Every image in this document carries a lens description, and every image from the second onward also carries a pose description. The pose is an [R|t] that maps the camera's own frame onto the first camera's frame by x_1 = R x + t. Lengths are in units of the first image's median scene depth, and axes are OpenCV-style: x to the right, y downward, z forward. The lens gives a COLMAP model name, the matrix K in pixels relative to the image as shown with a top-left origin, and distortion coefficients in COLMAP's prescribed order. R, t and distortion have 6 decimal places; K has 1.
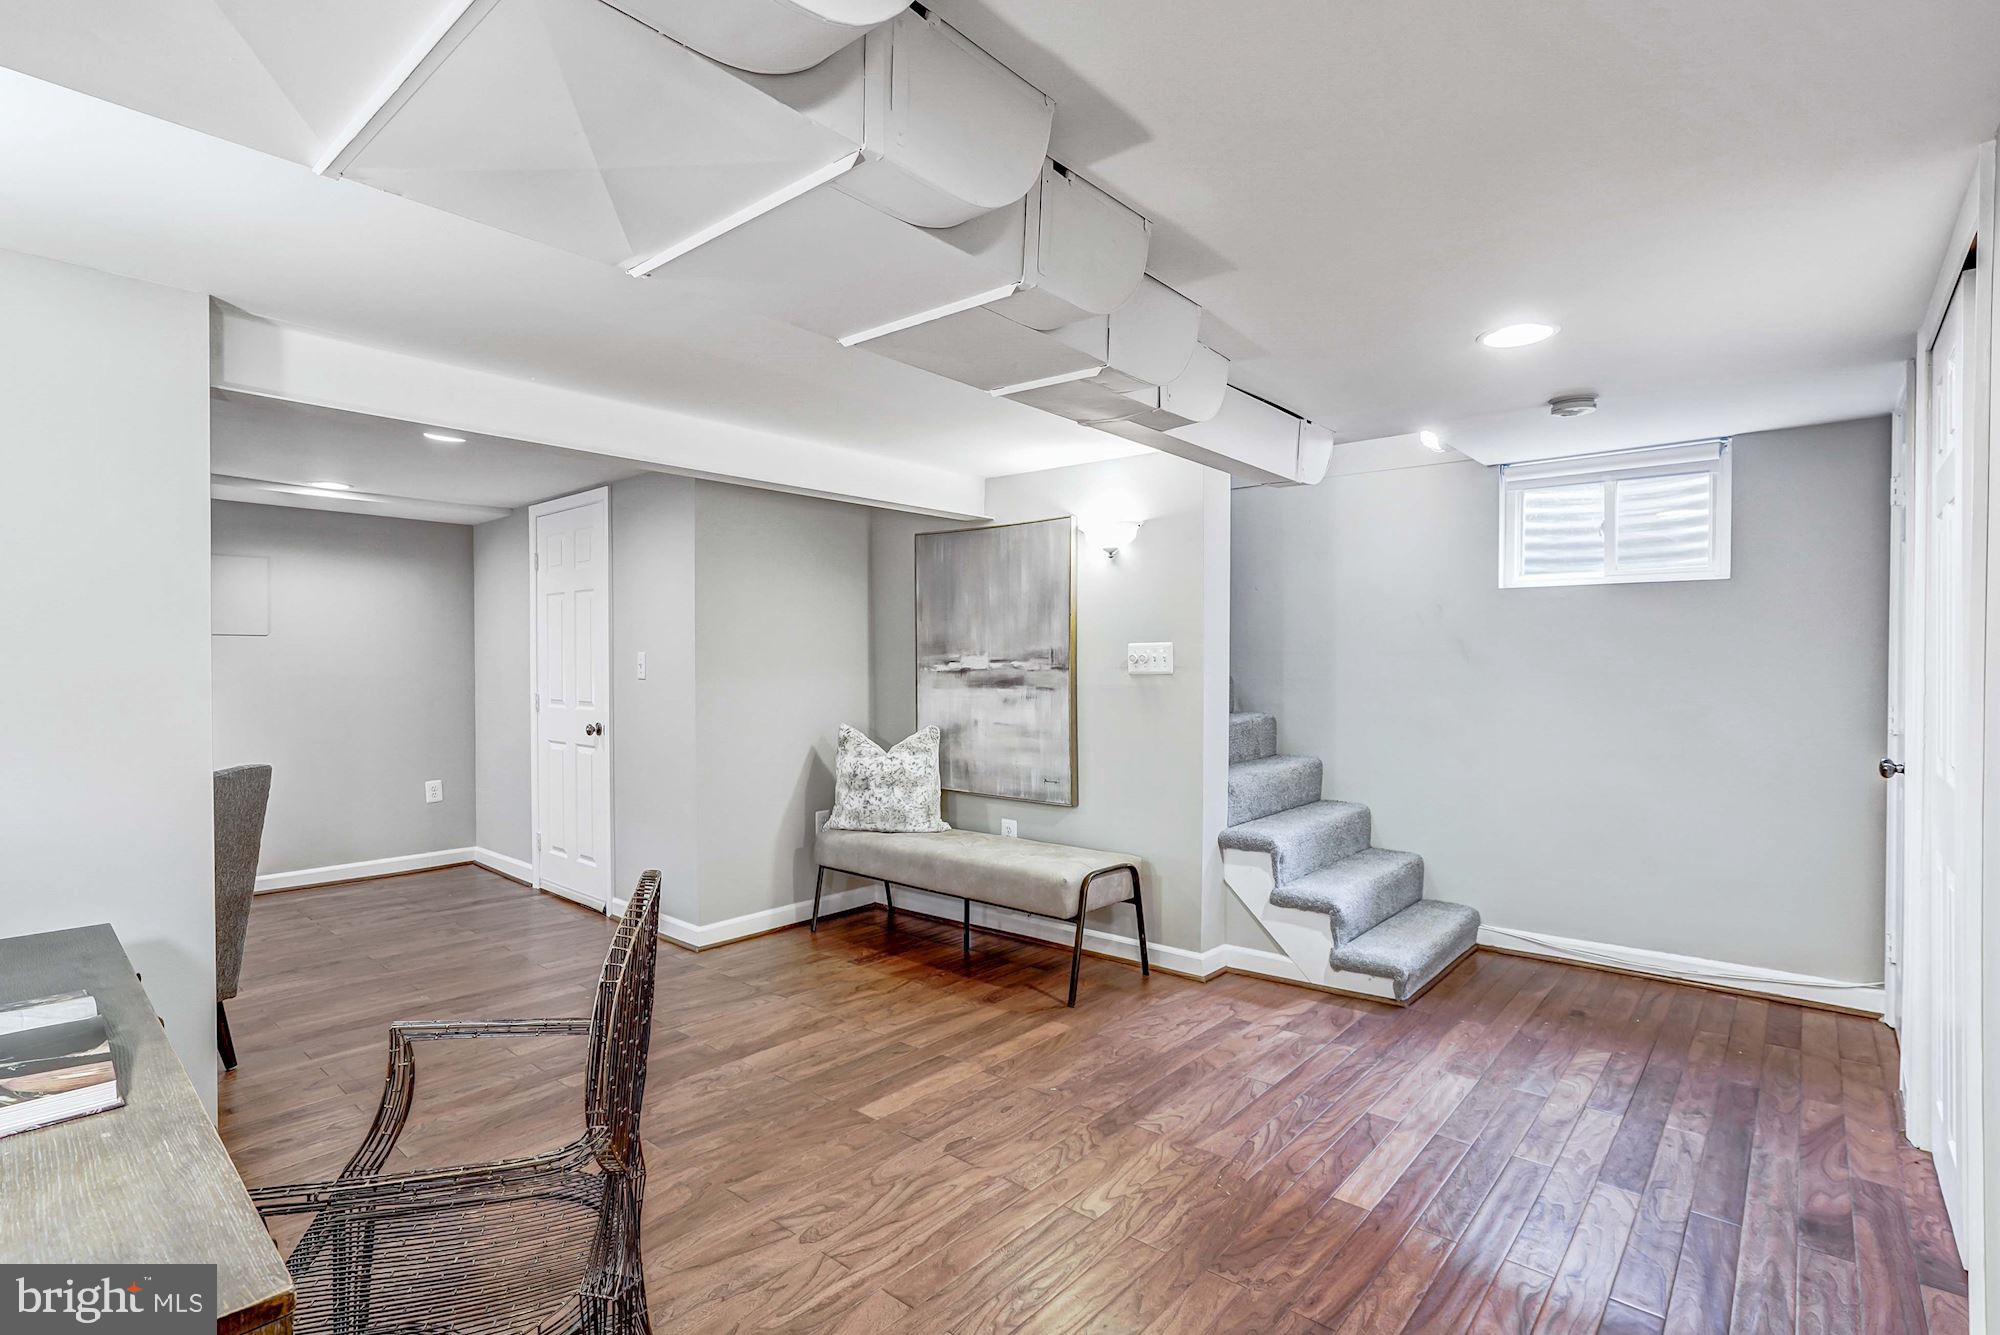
lens RADIAL K [[945.2, 0, 988.7], [0, 945.2, 666.9], [0, 0, 1]] dist [-0.048934, -0.000229]
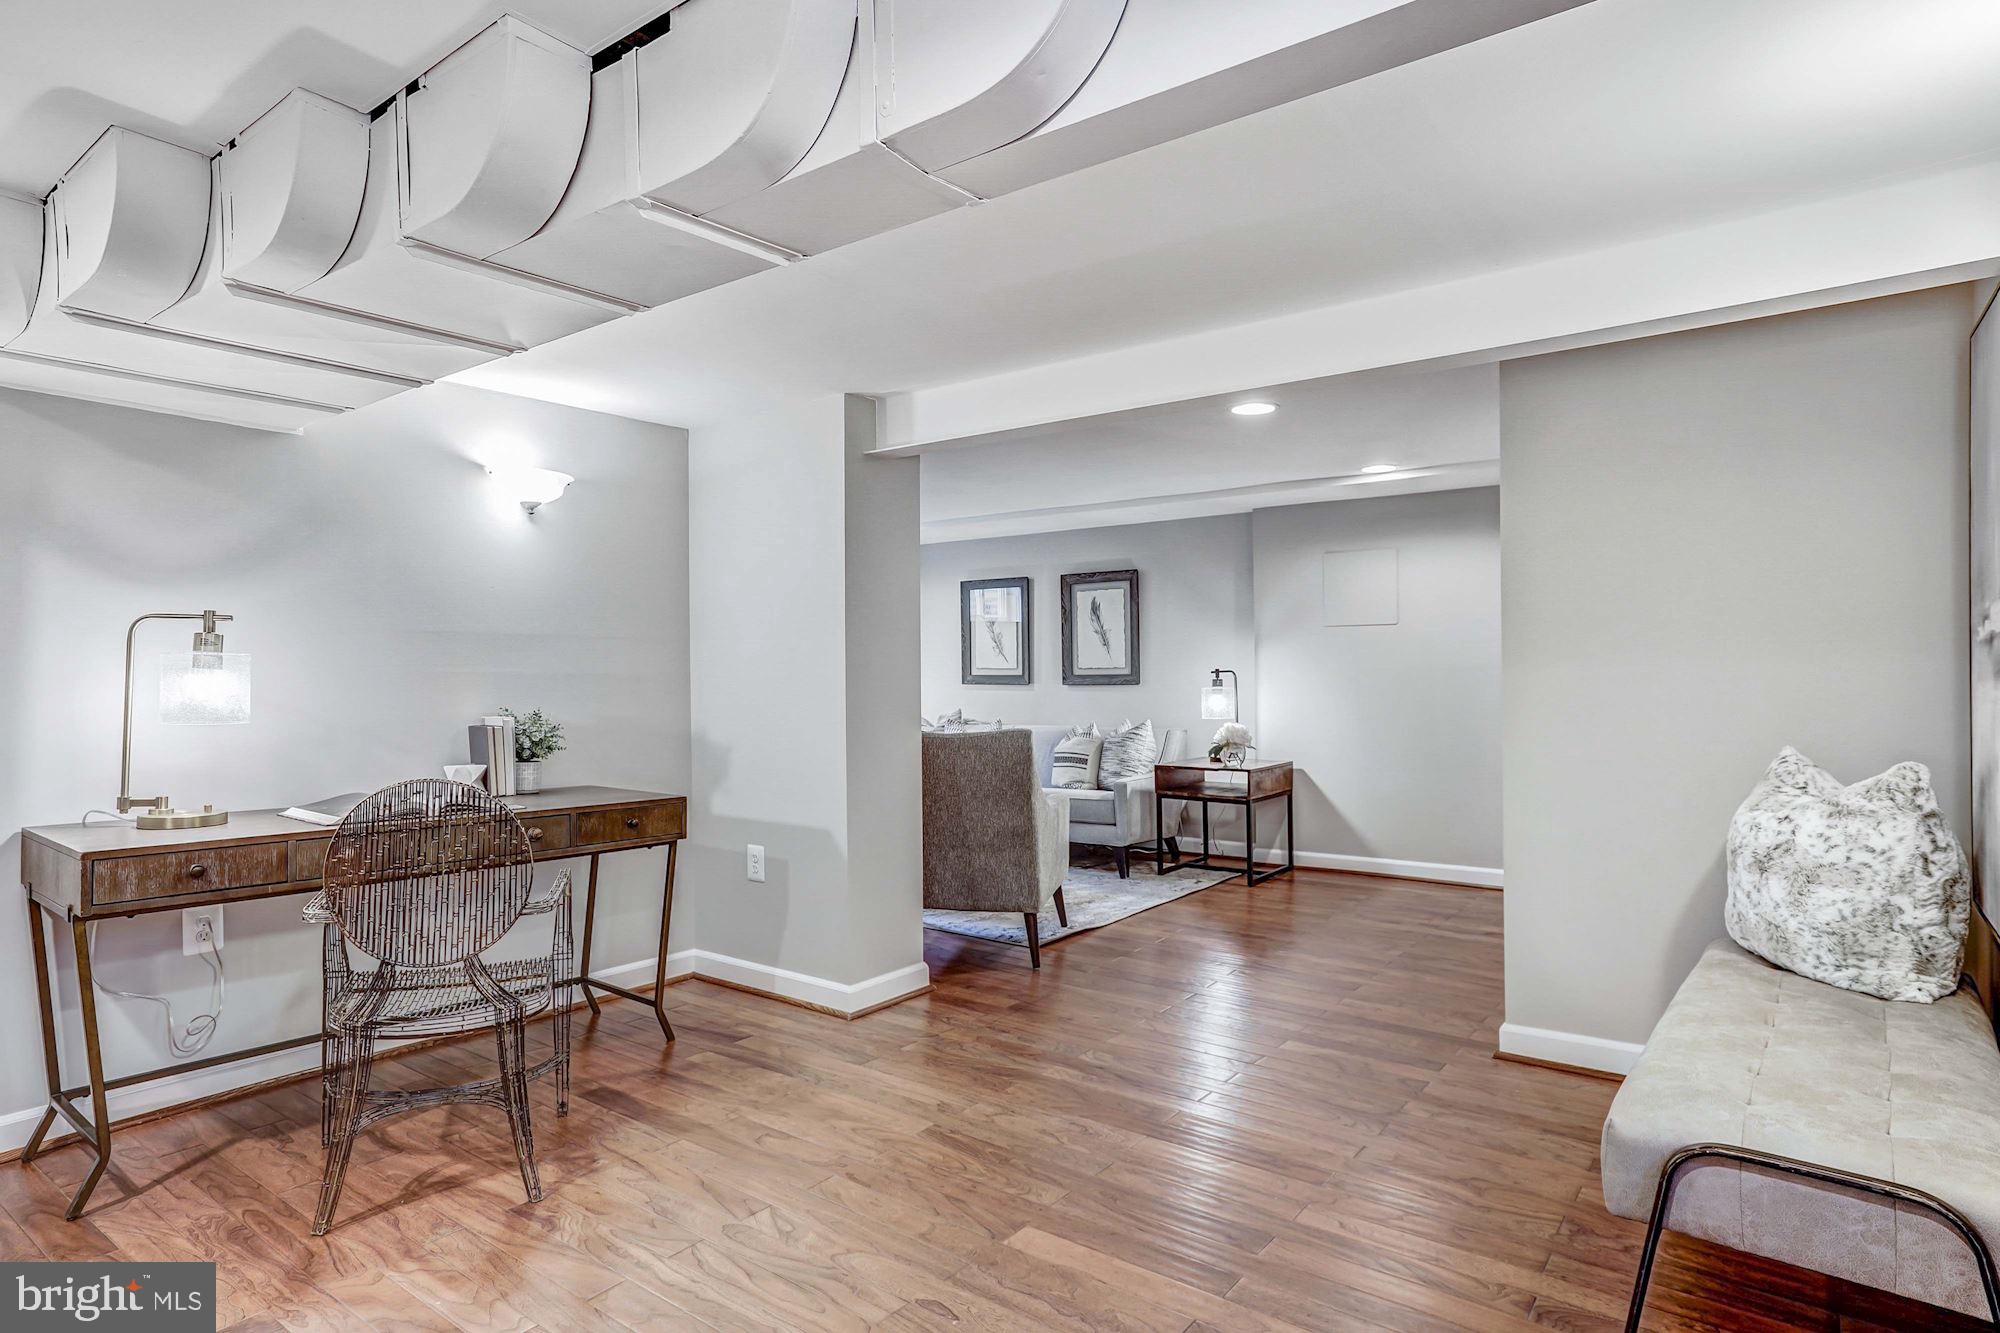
lens RADIAL K [[1123.1, 0, 1000.0], [0, 1123.1, 666.5], [0, 0, 1]] dist [-0.003405, -0.000571]
pose [[0.069064, 0.002939, -0.997608, 0.546968], [0.004057, 0.999987, 0.003227, 0.017209], [0.997604, -0.004270, 0.069051, 0.667509]]
